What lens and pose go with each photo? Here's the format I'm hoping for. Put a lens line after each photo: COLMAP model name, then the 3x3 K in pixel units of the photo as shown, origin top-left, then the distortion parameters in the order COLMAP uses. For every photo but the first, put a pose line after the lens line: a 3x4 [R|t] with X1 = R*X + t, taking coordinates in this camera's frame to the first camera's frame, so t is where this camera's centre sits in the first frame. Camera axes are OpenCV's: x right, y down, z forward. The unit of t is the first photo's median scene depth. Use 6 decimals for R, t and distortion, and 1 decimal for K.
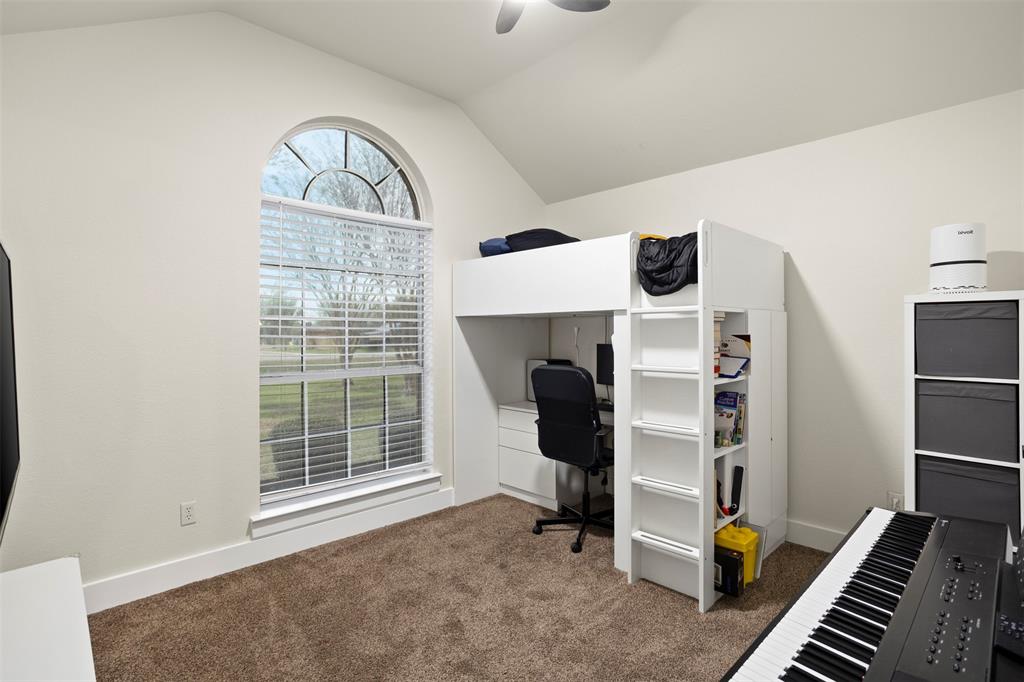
lens RADIAL K [[500.1, 0, 510.2], [0, 500.1, 331.3], [0, 0, 1]] dist [-0.004199, 0.000705]
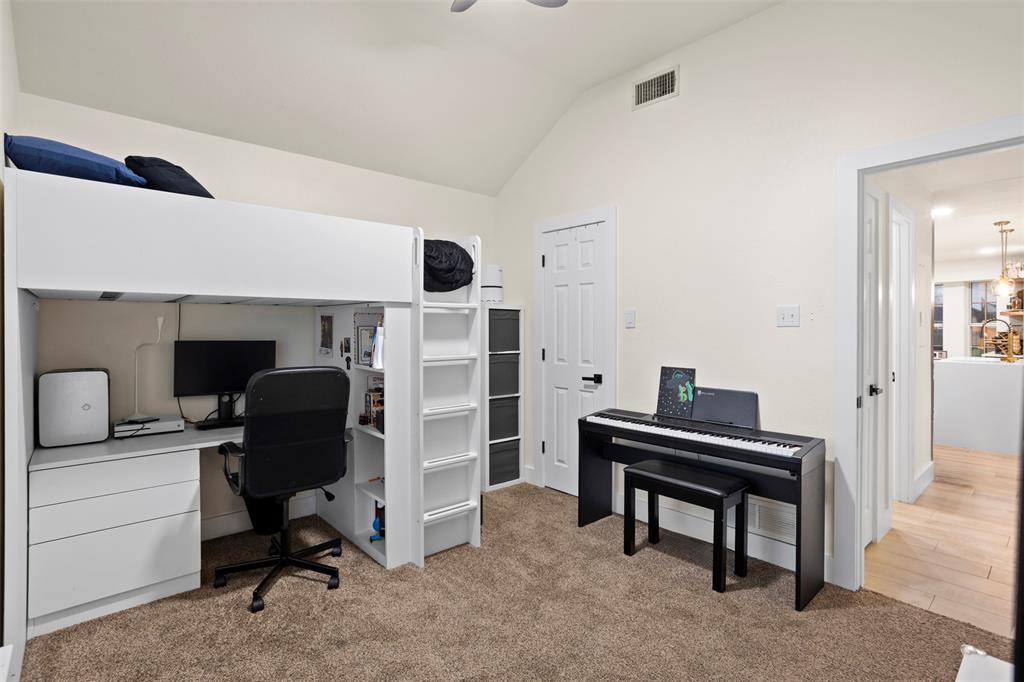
lens RADIAL K [[500.1, 0, 510.2], [0, 500.1, 331.3], [0, 0, 1]] dist [-0.004199, 0.000705]
pose [[0.055979, -0.008417, 0.998396, -0.796135], [-0.006322, 0.999941, 0.008784, 0.003082], [-0.998412, -0.006803, 0.055923, 0.774350]]
